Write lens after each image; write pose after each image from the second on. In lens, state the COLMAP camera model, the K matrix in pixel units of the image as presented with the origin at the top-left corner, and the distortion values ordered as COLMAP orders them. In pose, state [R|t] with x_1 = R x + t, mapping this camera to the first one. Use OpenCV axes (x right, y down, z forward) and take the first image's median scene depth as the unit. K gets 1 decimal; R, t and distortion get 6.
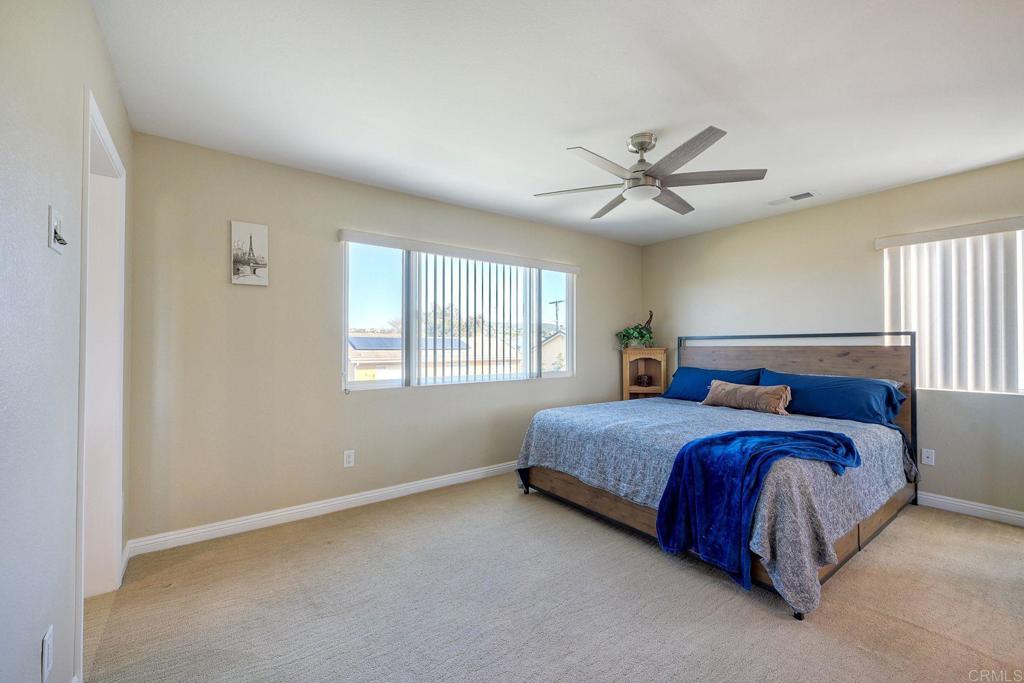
lens RADIAL K [[426.4, 0, 508.3], [0, 426.4, 341.6], [0, 0, 1]] dist [0.001851, -0.000275]
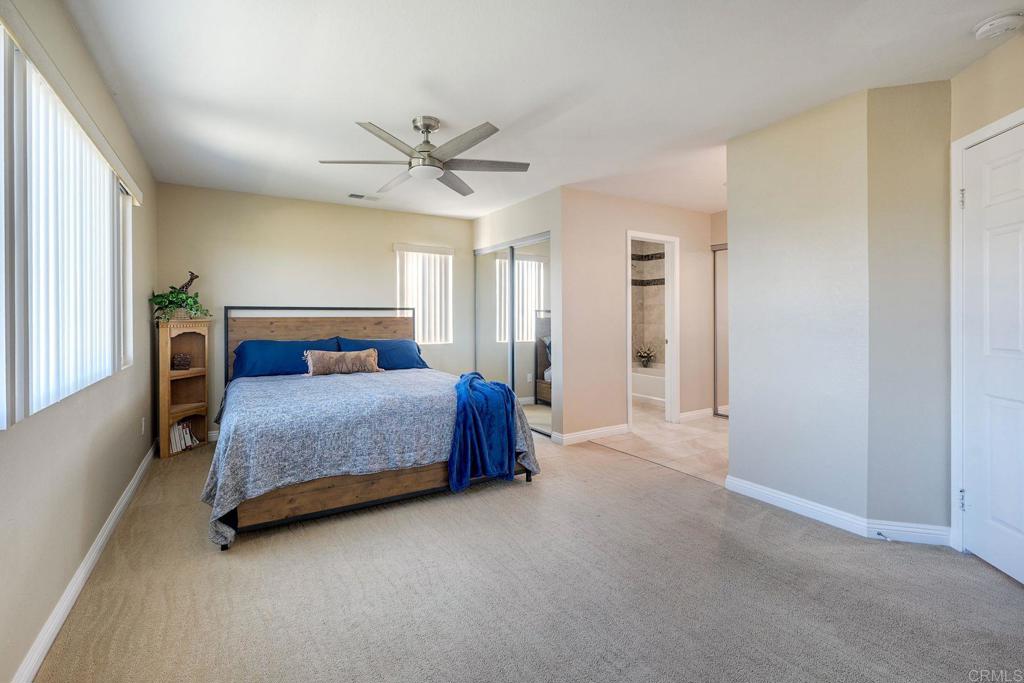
lens RADIAL K [[426.4, 0, 468.9], [0, 426.4, 320.3], [0, 0, 1]] dist [0.001851, -0.000275]
pose [[0.126200, -0.004778, 0.991993, -0.561590], [-0.011021, 0.999920, 0.006218, 0.009670], [-0.991944, -0.011718, 0.126138, 0.587057]]
